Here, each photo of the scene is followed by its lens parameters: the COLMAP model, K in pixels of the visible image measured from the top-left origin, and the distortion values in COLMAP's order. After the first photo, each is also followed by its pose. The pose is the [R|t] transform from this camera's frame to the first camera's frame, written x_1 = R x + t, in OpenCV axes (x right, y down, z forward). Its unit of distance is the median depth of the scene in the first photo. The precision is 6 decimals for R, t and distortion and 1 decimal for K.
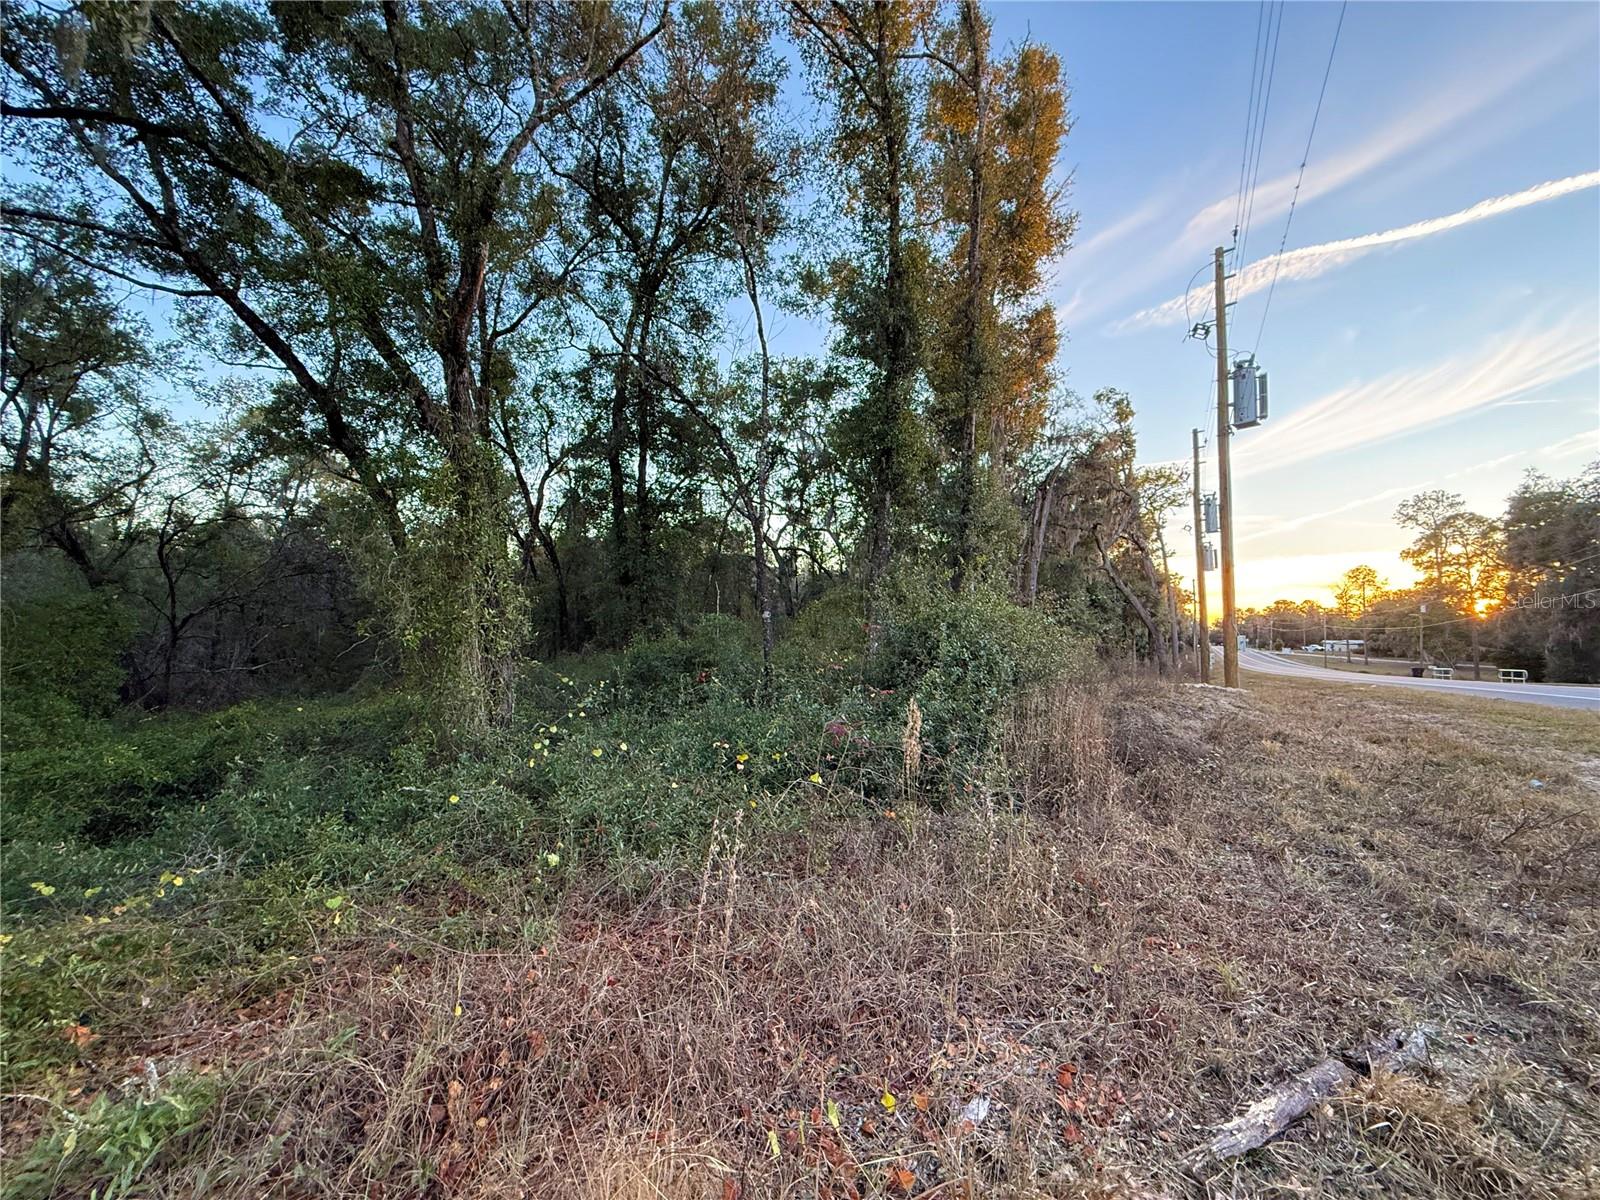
lens RADIAL K [[635.0, 0, 800.0], [0, 635.0, 600.0], [0, 0, 1]] dist [-0.001772, 0.000408]
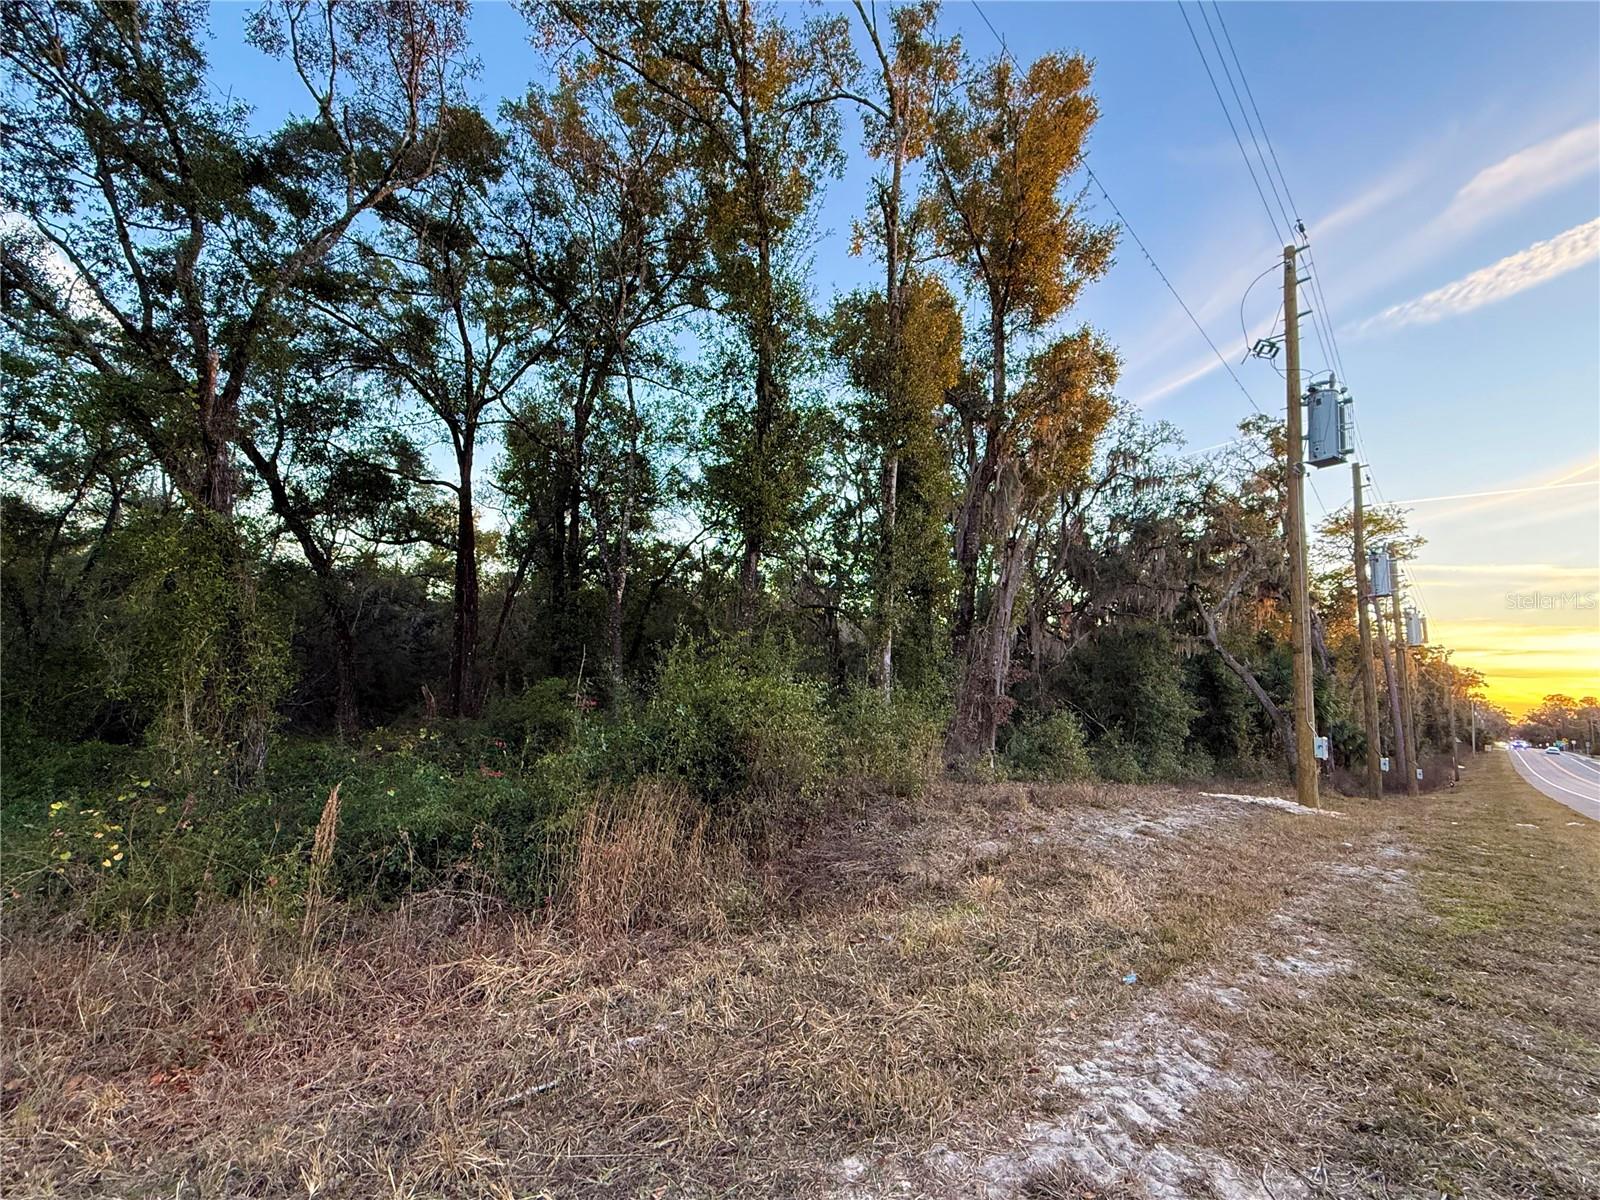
lens RADIAL K [[693.4, 0, 767.9], [0, 693.4, 599.0], [0, 0, 1]] dist [0.002950, -0.000430]
pose [[0.967896, 0.019006, -0.250631, 0.249938], [-0.038270, 0.996655, -0.072212, -0.020356], [0.248420, 0.079485, 0.965386, 0.018529]]
